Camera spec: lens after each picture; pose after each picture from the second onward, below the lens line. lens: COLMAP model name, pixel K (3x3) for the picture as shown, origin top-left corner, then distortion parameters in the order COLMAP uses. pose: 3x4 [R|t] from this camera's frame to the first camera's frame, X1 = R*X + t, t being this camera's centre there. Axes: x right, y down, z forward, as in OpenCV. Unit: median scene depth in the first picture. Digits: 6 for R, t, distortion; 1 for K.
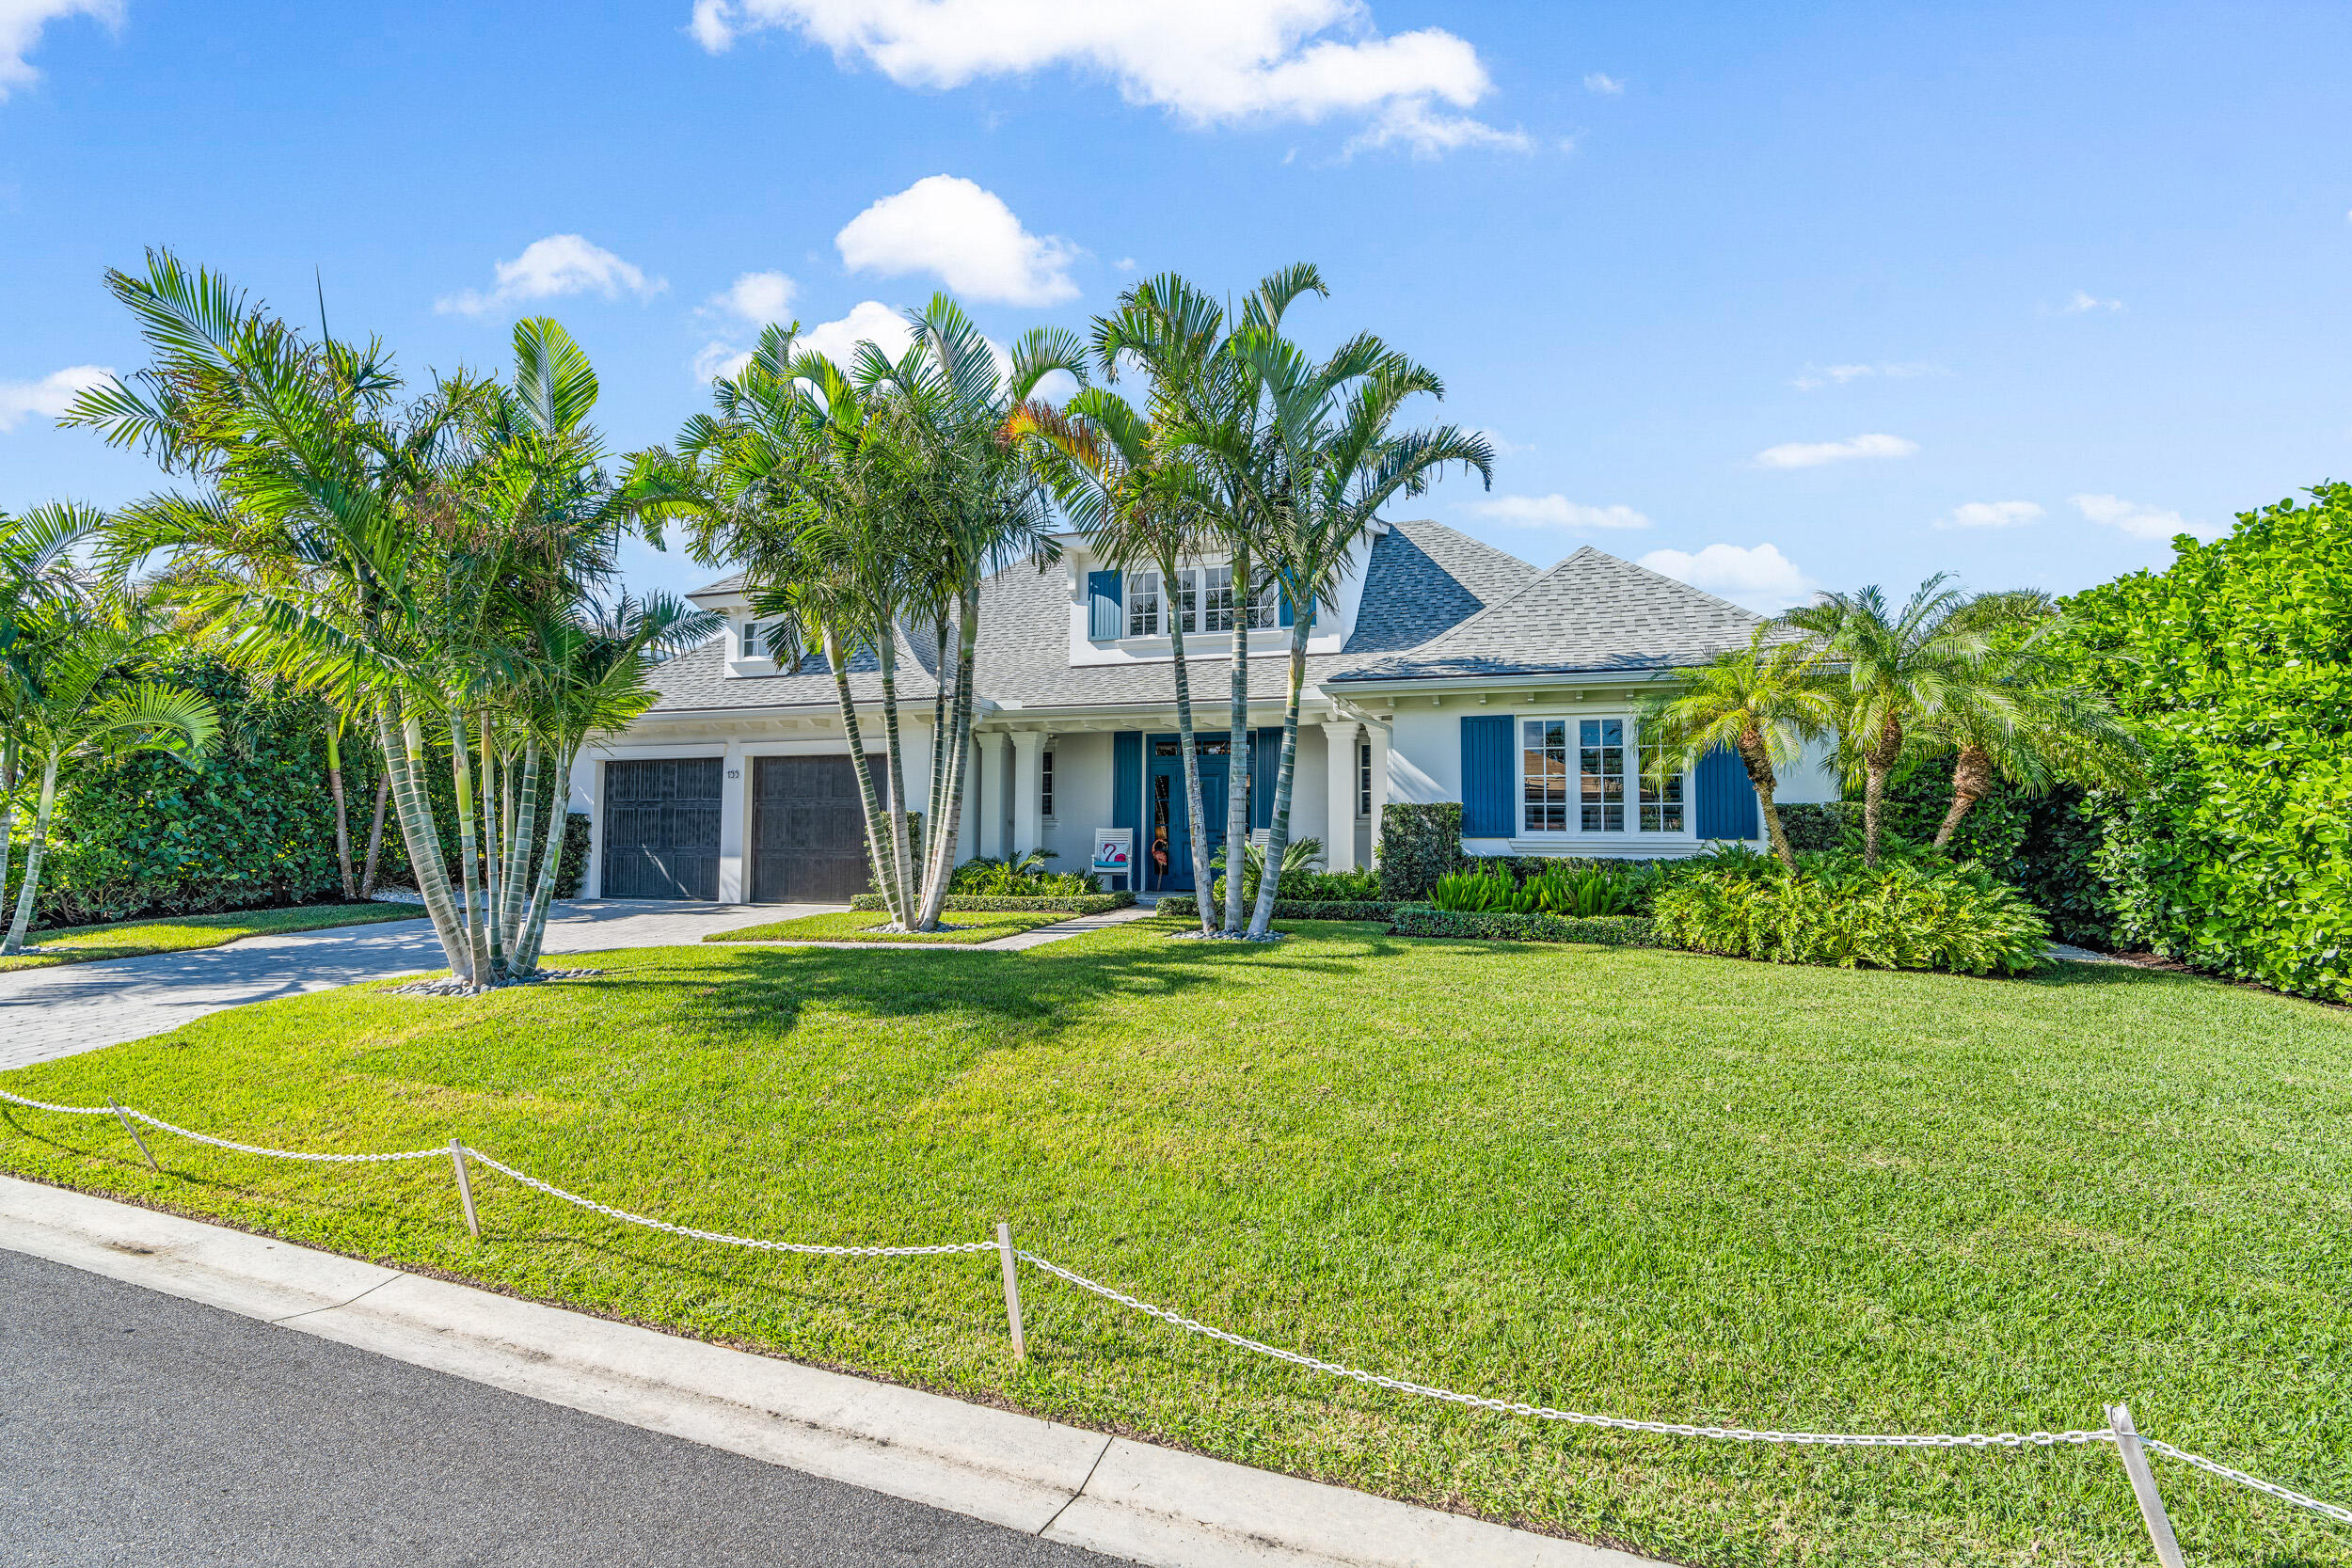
lens RADIAL K [[1058.9, 0, 1185.1], [0, 1058.9, 790.6], [0, 0, 1]] dist [0.000036, 0.000671]
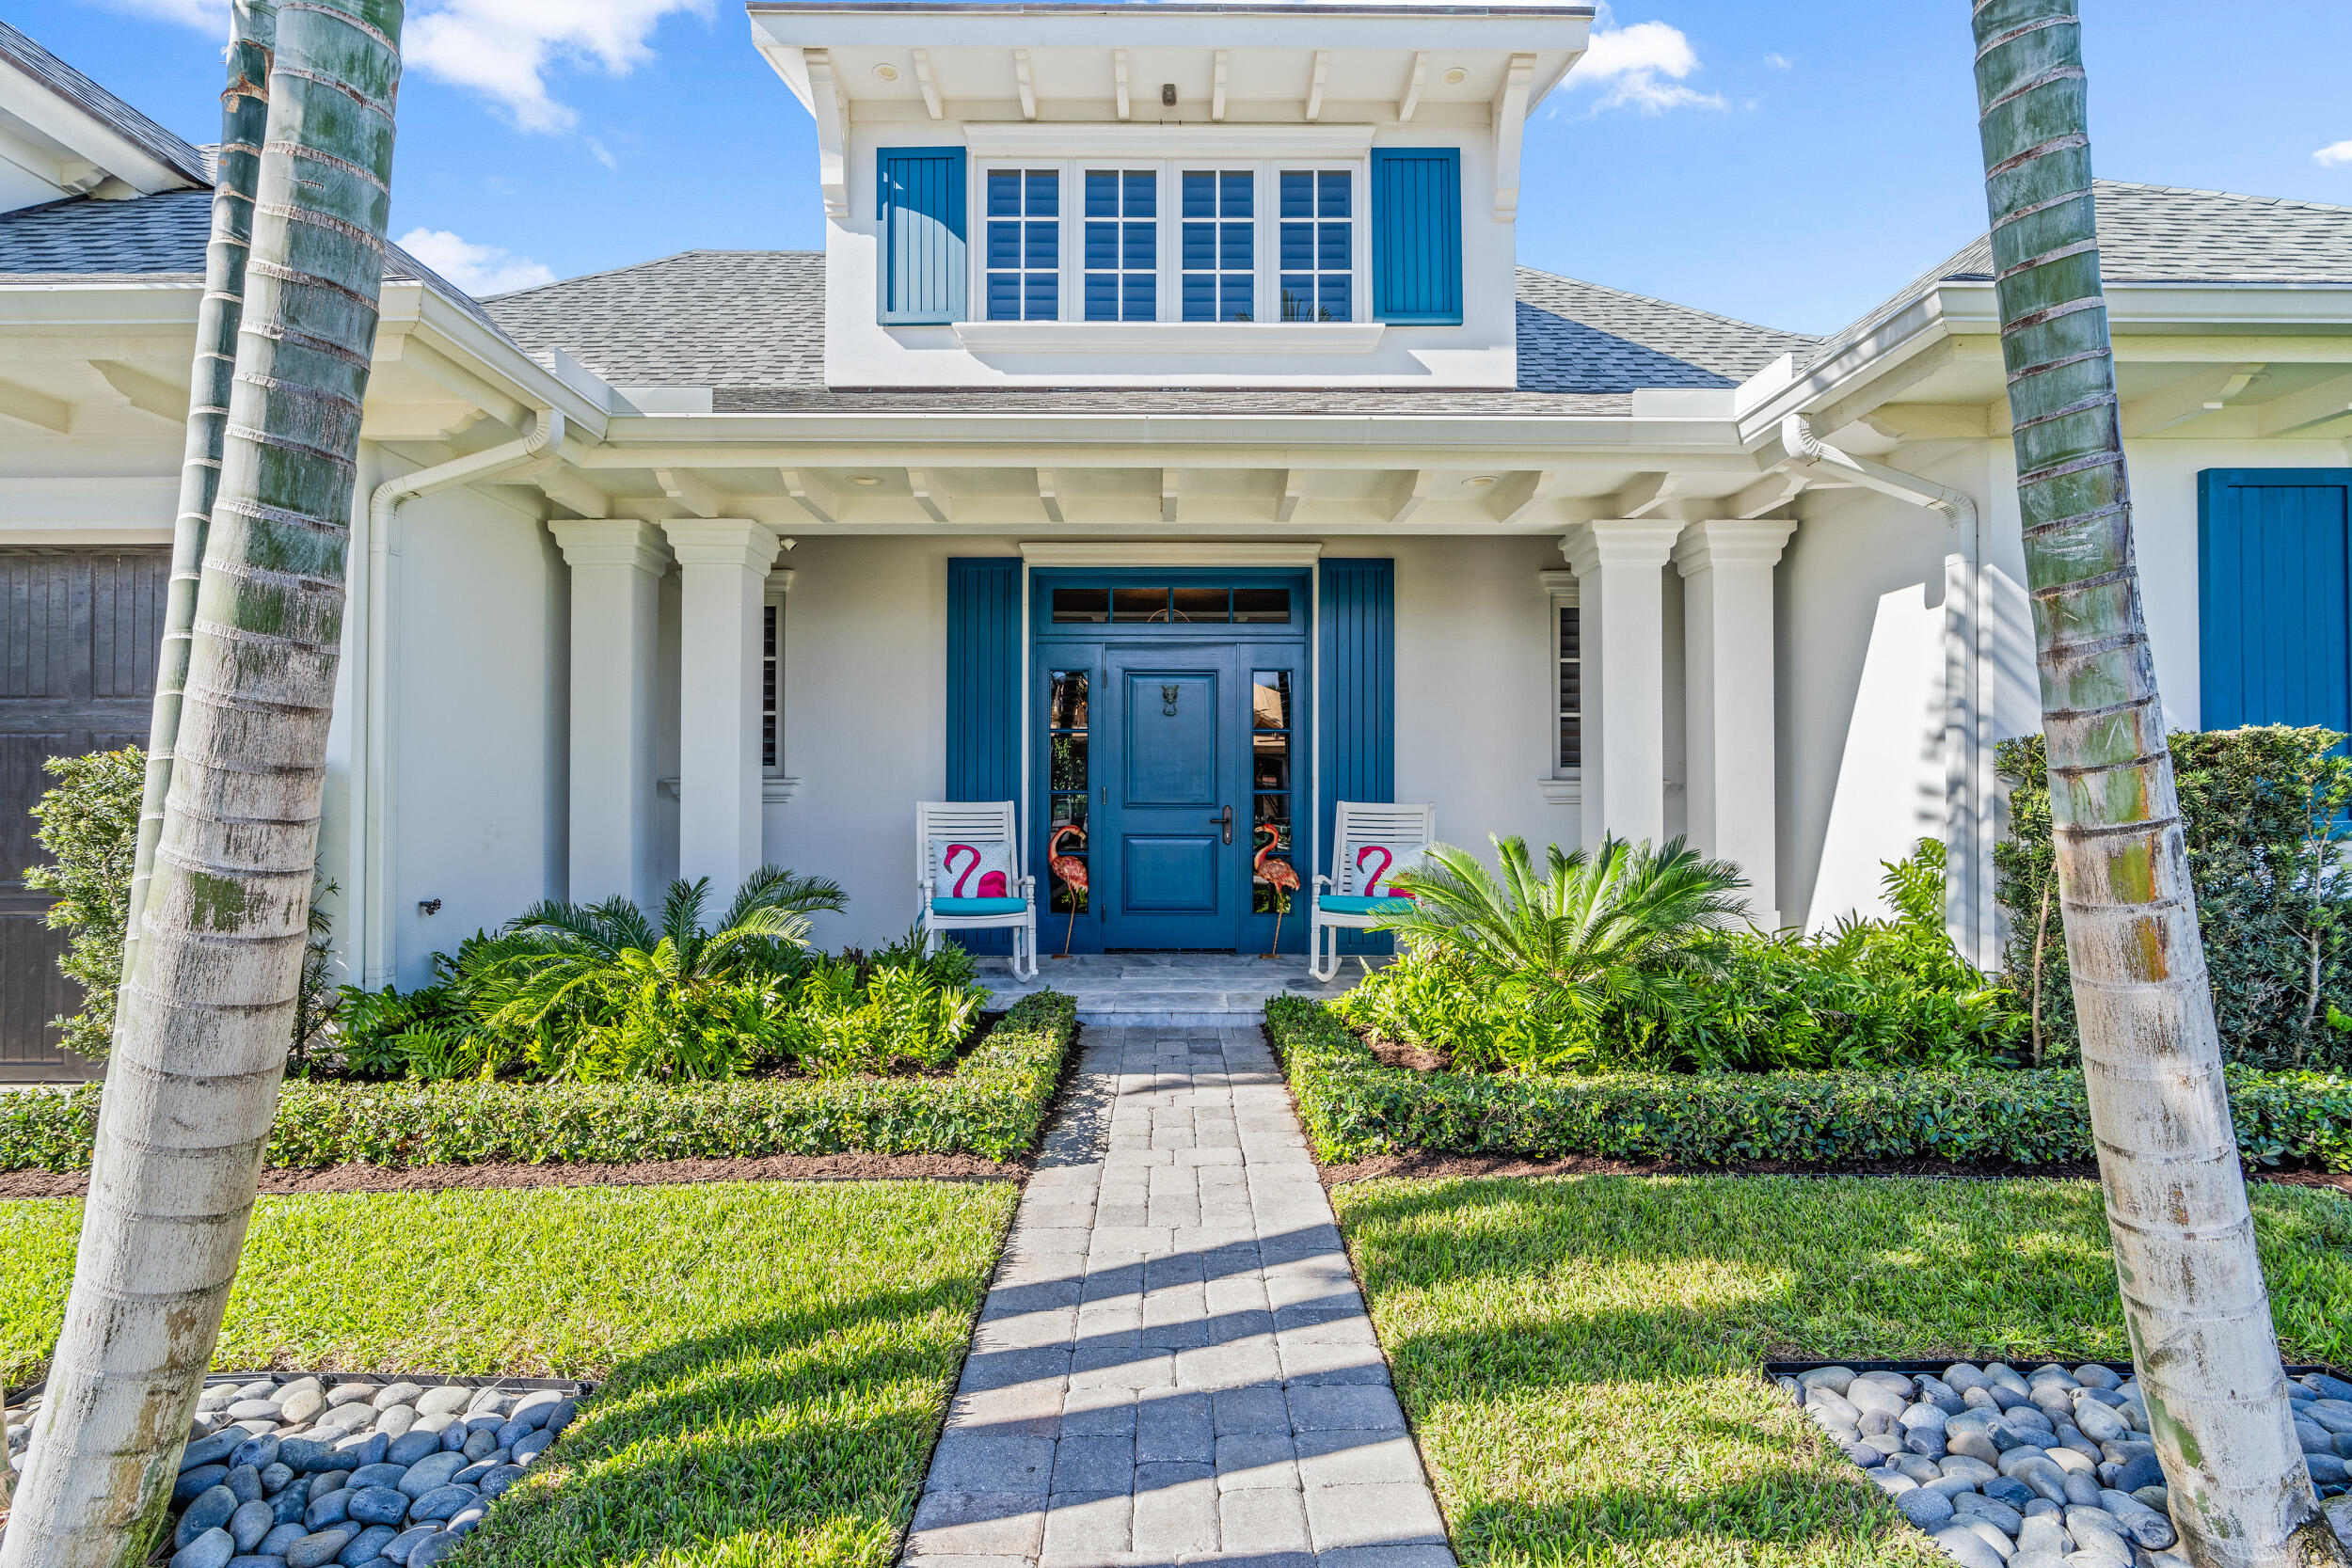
lens RADIAL K [[1058.9, 0, 1159.6], [0, 1058.9, 780.9], [0, 0, 1]] dist [0.000036, 0.000671]
pose [[0.956363, -0.000733, 0.292180, -0.112163], [-0.009095, 0.999438, 0.032278, 0.015192], [-0.292040, -0.033527, 0.955818, 0.623762]]
